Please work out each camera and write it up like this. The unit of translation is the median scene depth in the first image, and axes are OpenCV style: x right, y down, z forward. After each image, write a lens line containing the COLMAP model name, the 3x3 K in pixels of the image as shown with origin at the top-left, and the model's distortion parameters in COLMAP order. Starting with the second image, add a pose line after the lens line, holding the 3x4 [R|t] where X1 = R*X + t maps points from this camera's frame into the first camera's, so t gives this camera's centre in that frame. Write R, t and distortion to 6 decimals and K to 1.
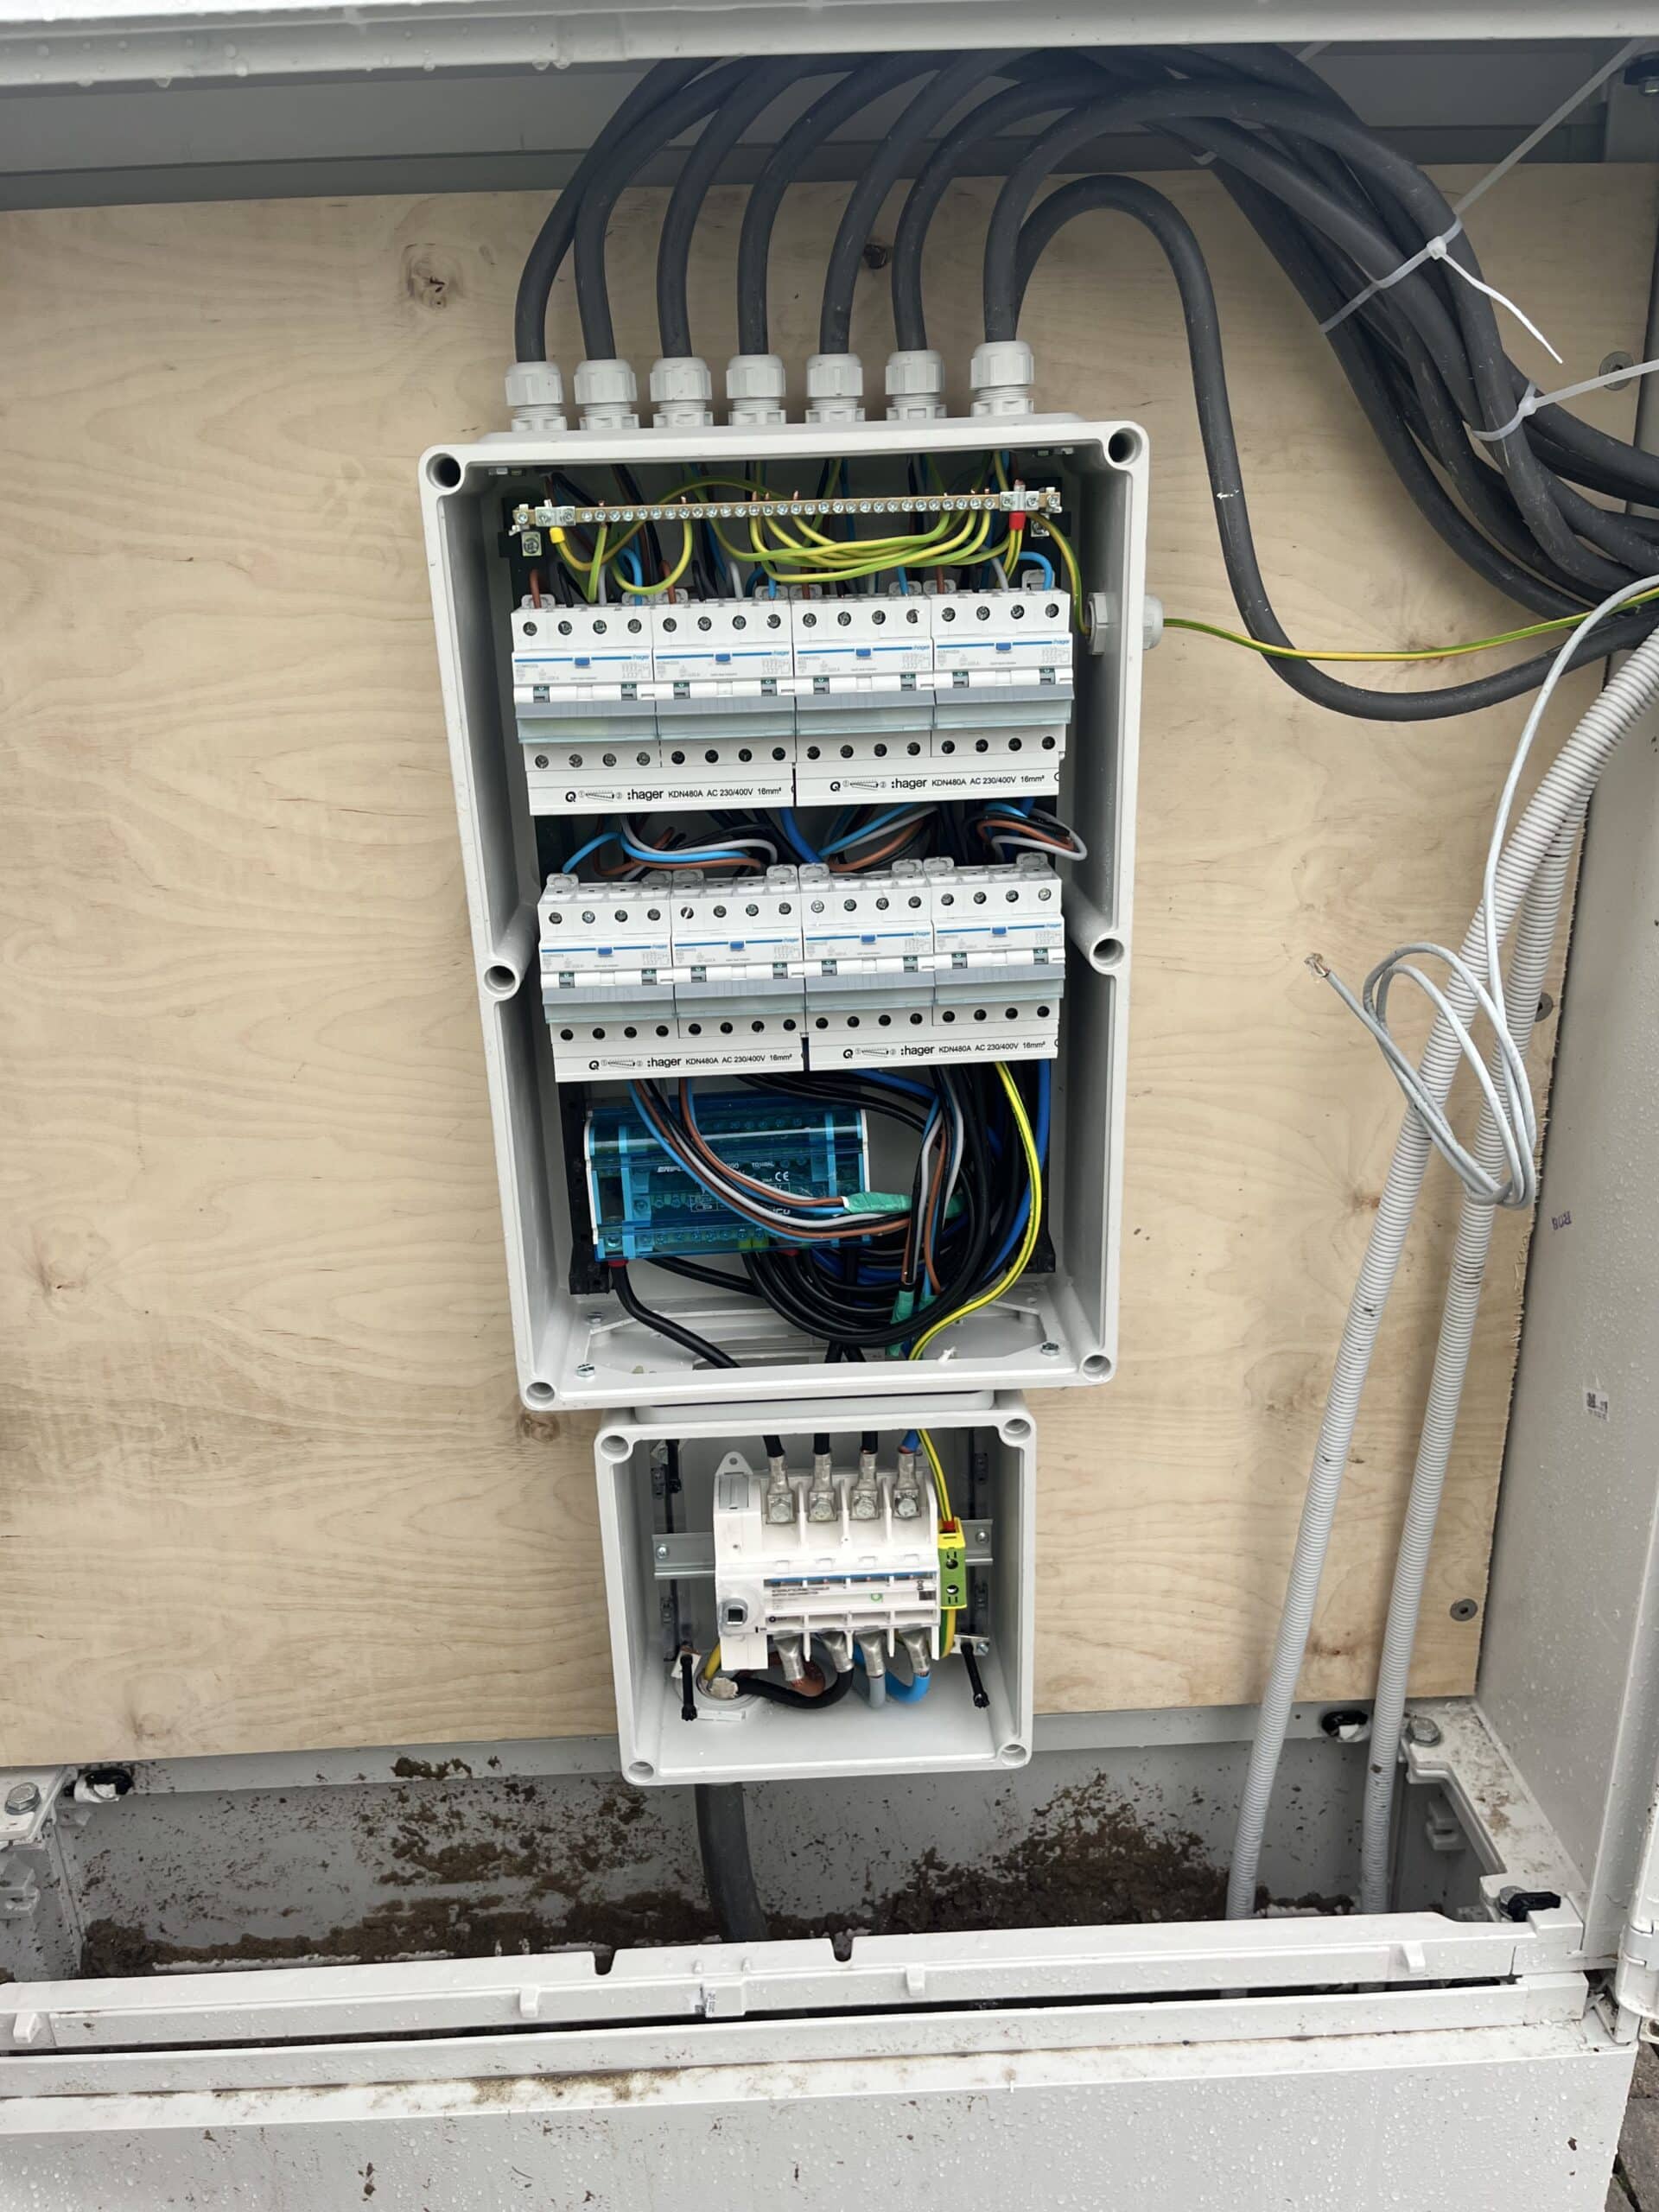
lens RADIAL K [[1690.0, 0, 828.3], [0, 1690.0, 1116.8], [0, 0, 1]] dist [0.111961, -0.115693]
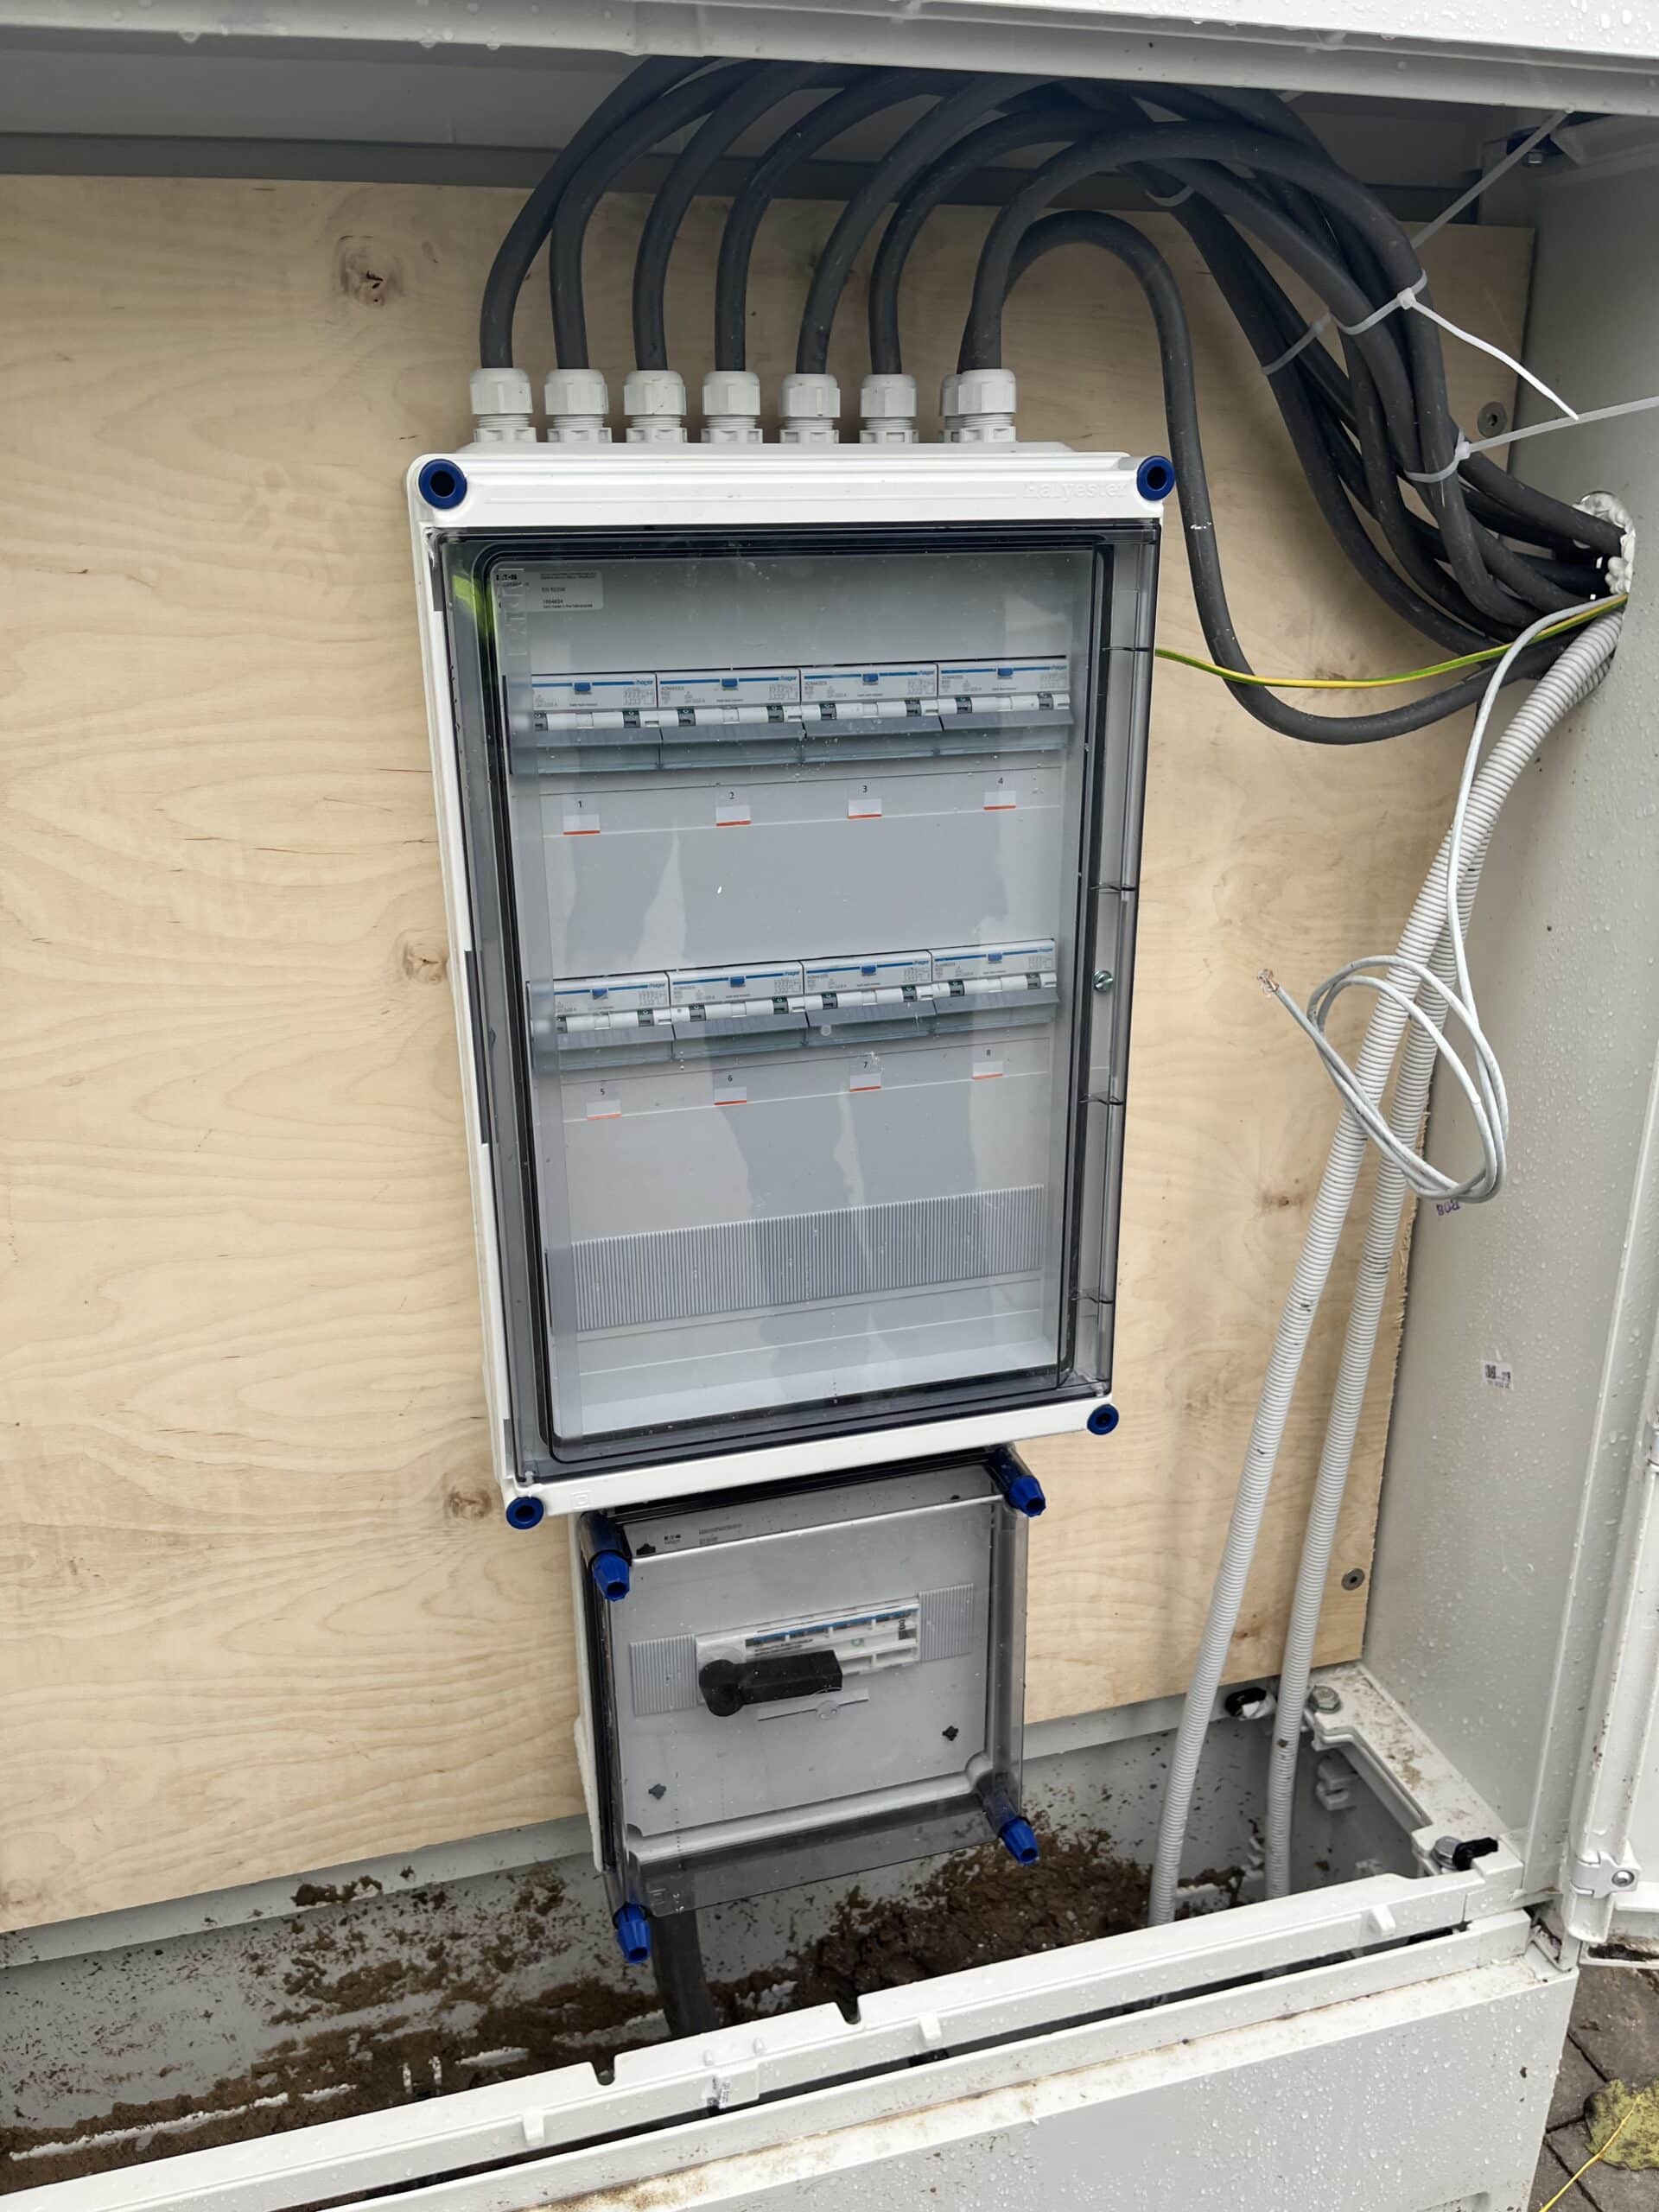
lens RADIAL K [[1675.7, 0, 829.5], [0, 1675.7, 1106.0], [0, 0, 1]] dist [0.102135, -0.101198]
pose [[0.972198, -0.056051, 0.227351, -0.182594], [0.059551, 0.998189, -0.008559, -0.015970], [-0.226459, 0.021859, 0.973775, 0.053025]]
